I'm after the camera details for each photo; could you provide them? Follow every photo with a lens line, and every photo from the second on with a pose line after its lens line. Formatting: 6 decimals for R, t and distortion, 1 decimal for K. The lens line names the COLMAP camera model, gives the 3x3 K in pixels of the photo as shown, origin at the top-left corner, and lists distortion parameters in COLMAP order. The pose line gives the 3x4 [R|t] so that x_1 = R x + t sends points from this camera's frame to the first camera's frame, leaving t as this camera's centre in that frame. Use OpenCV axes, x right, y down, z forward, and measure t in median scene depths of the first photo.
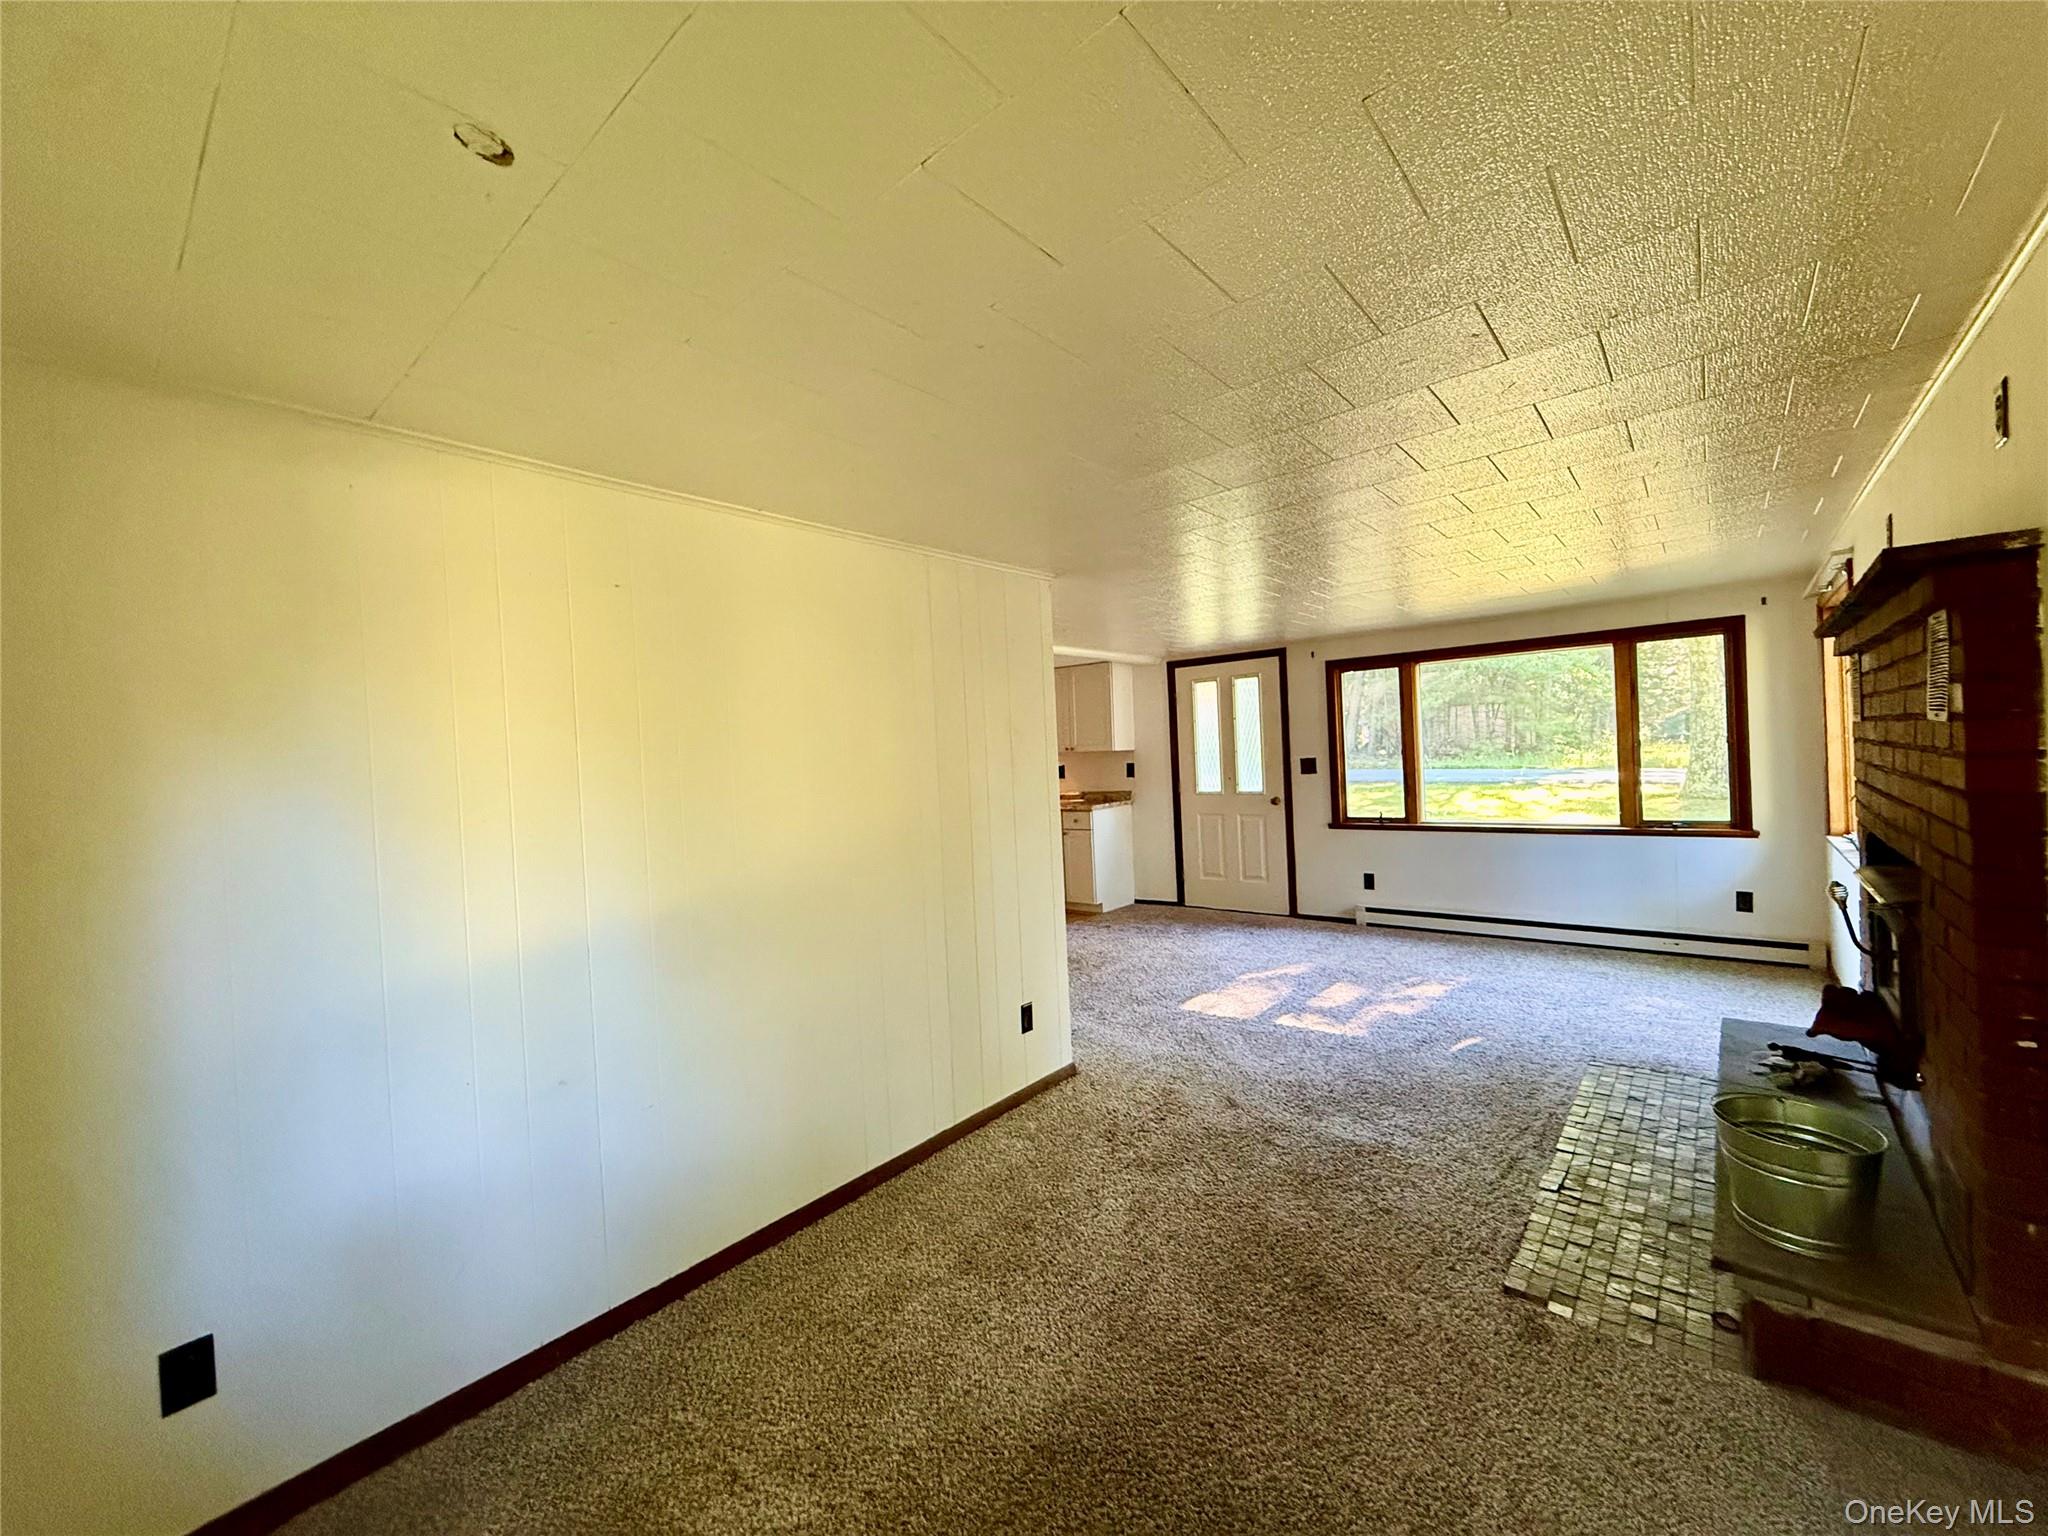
lens RADIAL K [[817.3, 0, 1017.3], [0, 817.3, 765.4], [0, 0, 1]] dist [0.001209, -0.000074]
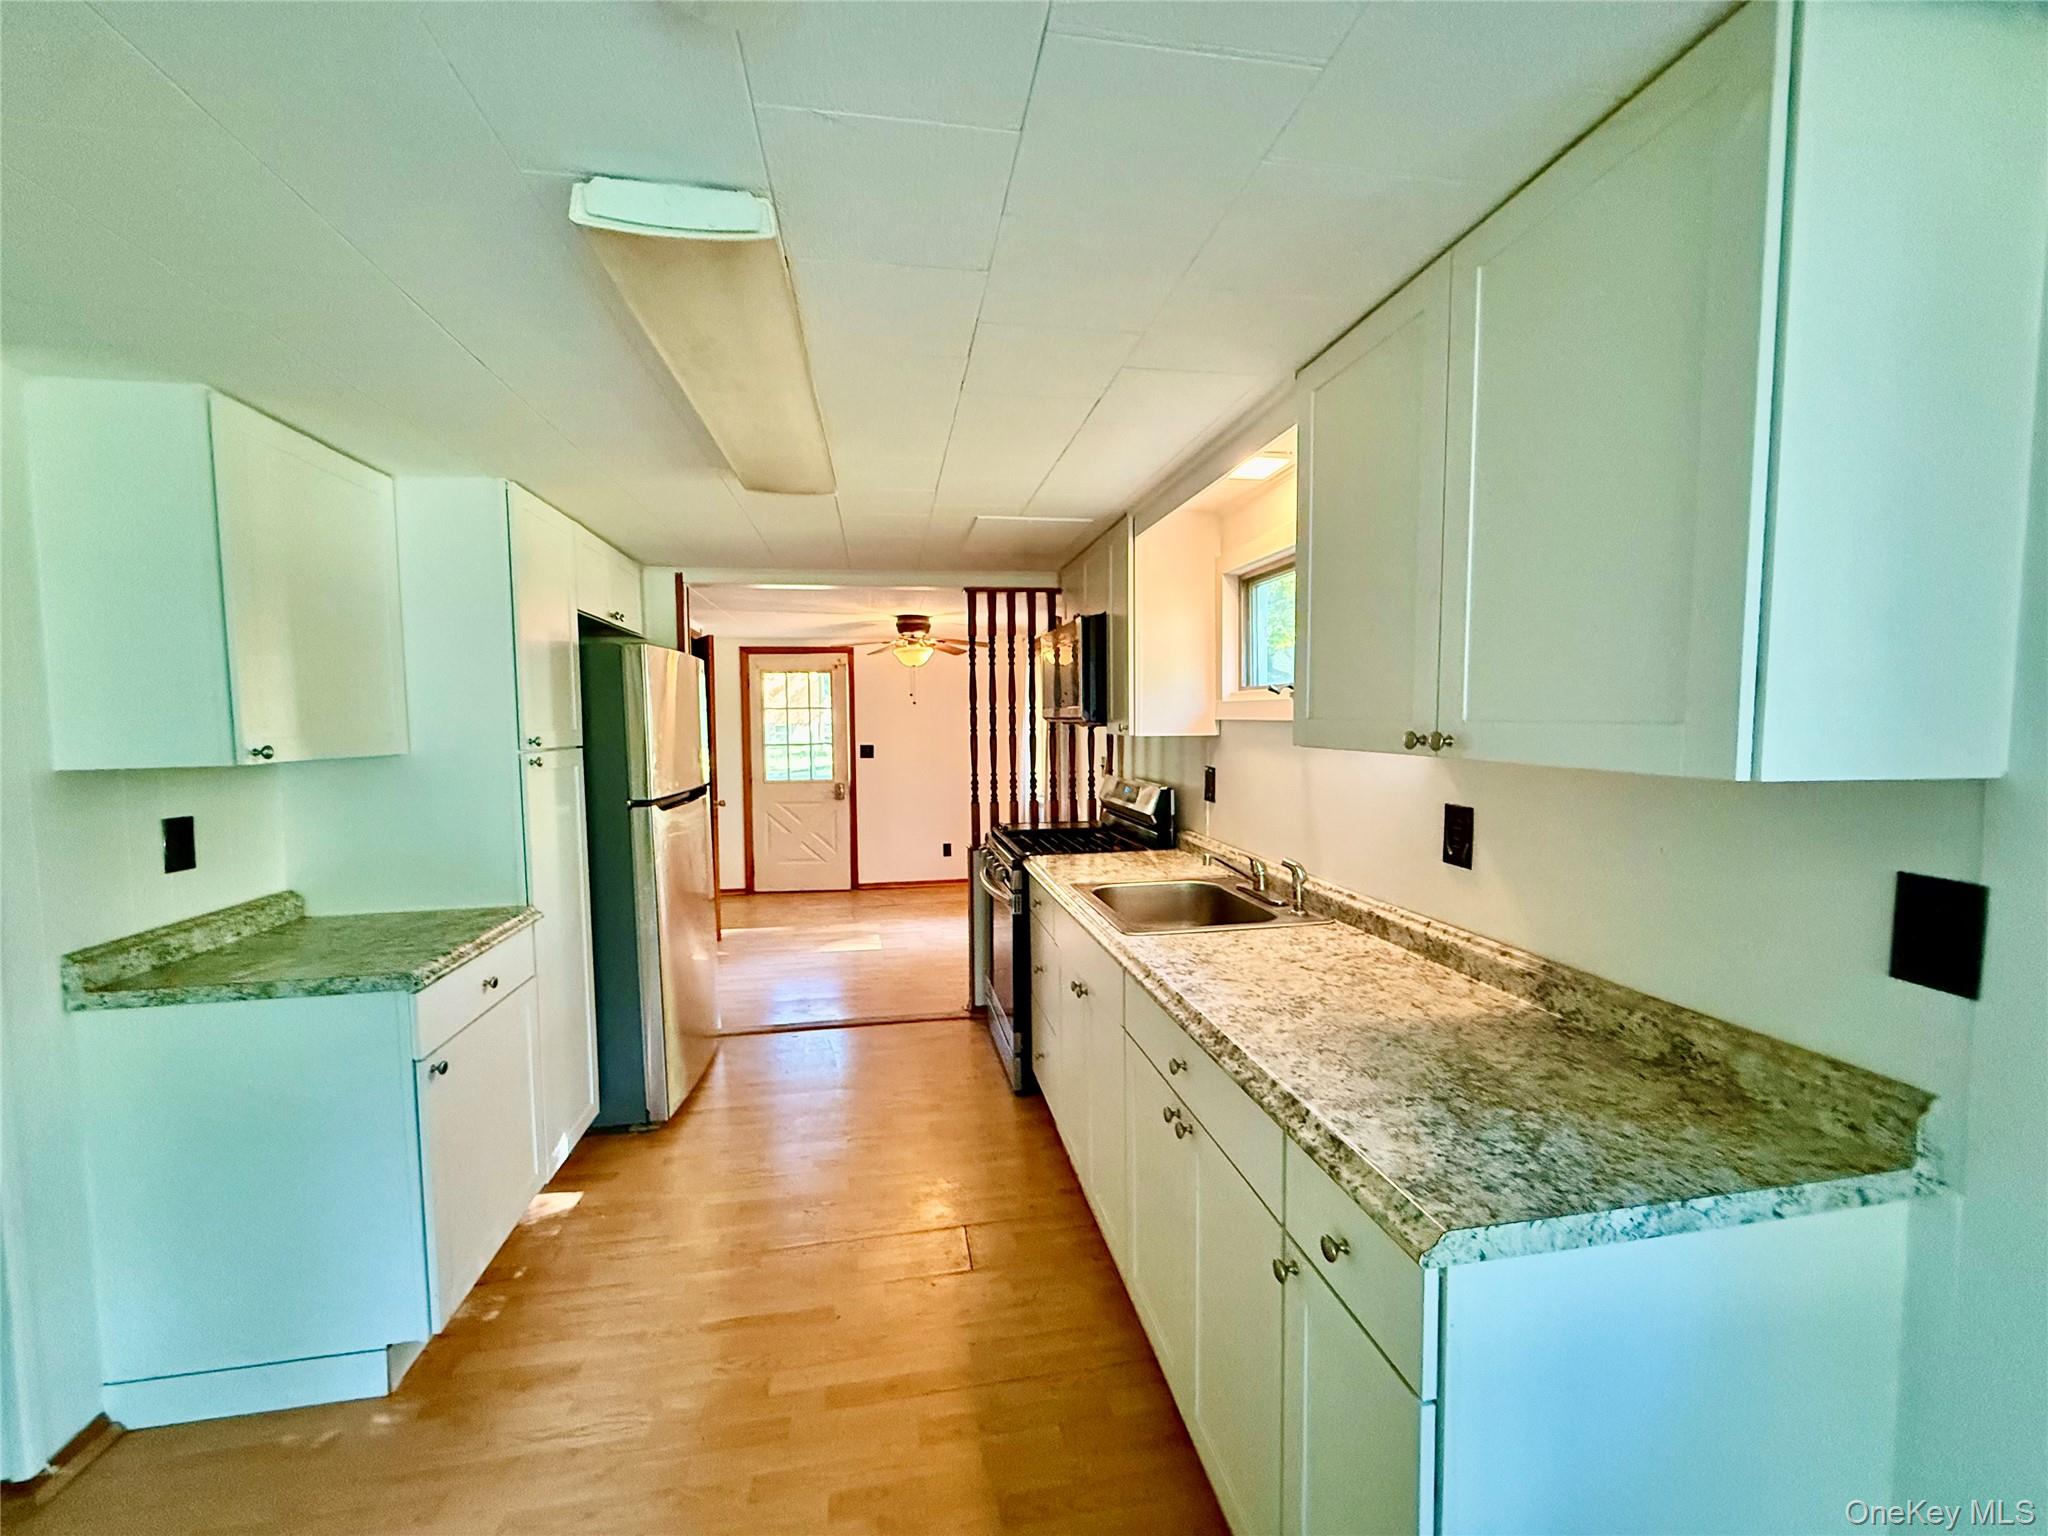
lens RADIAL K [[817.3, 0, 1017.3], [0, 817.3, 765.4], [0, 0, 1]] dist [0.001209, -0.000074]
pose [[0.766670, 0.074339, -0.637723, 0.127446], [-0.032378, 0.996487, 0.077235, -0.029338], [0.641224, -0.038566, 0.766384, 0.956128]]
